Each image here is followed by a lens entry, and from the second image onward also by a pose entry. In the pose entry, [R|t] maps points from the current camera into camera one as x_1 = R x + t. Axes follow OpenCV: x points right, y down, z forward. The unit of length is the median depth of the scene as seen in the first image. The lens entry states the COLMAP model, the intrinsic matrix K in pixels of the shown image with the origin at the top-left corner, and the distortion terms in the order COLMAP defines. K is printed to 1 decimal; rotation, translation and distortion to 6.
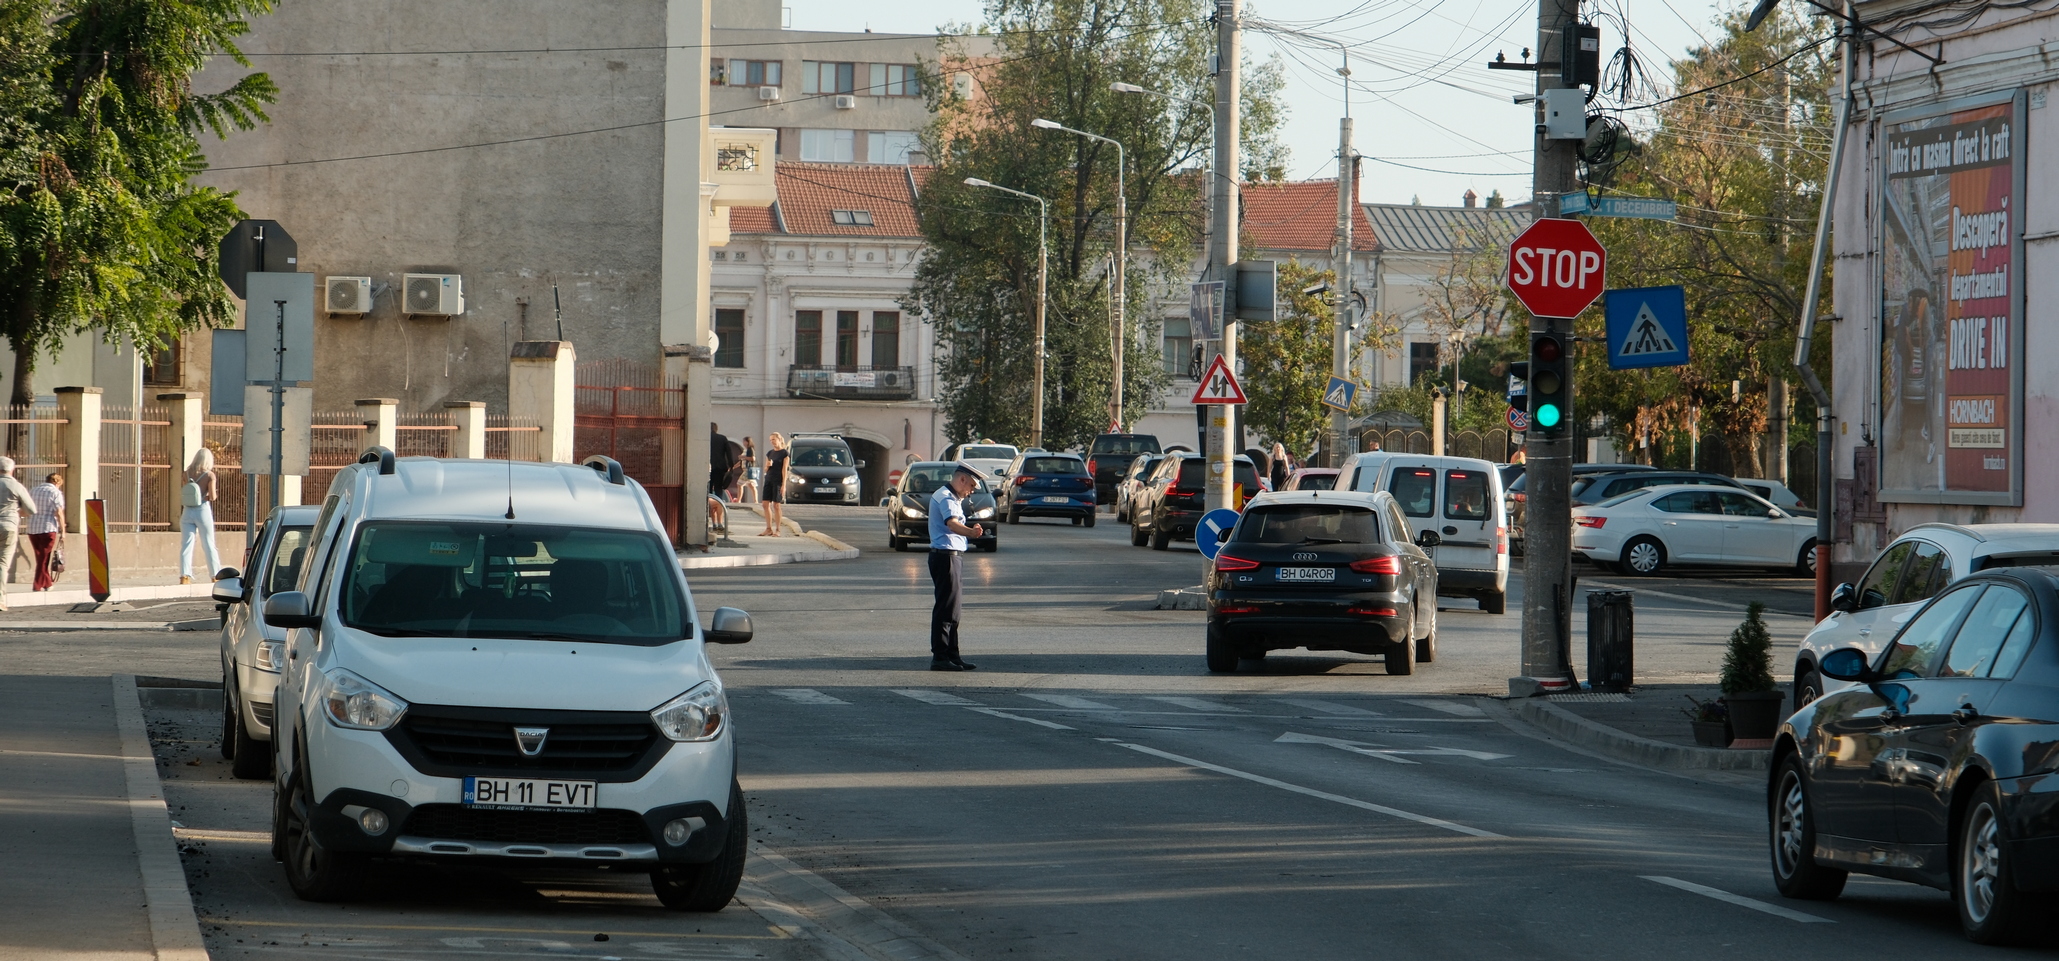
lens RADIAL K [[6864.2, 0, 1029.5], [0, 6864.2, 480.5], [0, 0, 1]] dist [0.189351, 2.648493]
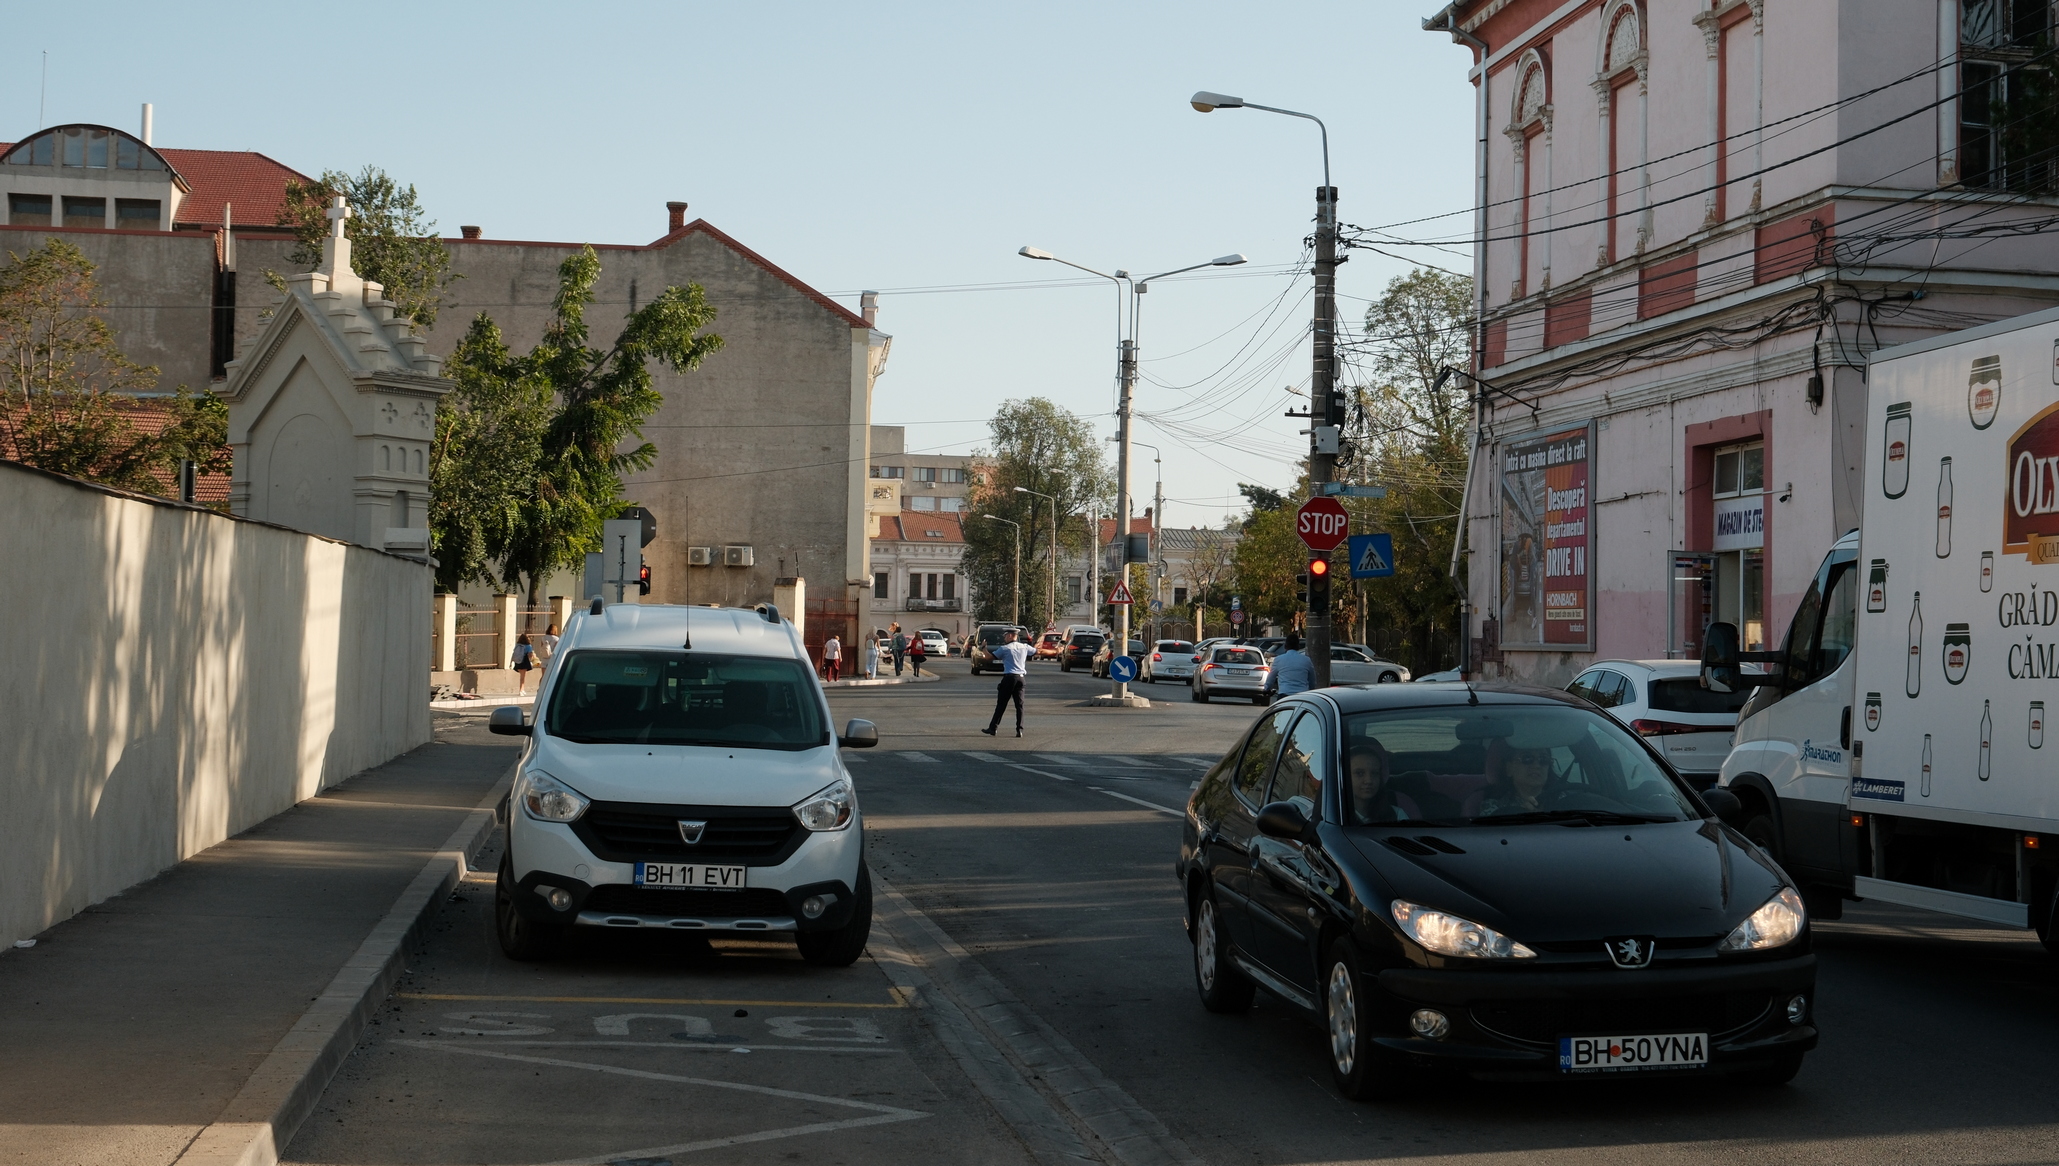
lens RADIAL K [[2943.5, 0, 1029.5], [0, 2943.5, 583.0], [0, 0, 1]] dist [-0.028348, -0.009982]
pose [[0.999977, 0.001006, 0.006648, -0.007355], [-0.000860, 0.999761, -0.021860, 0.002415], [-0.006668, 0.021854, 0.999739, 0.210792]]
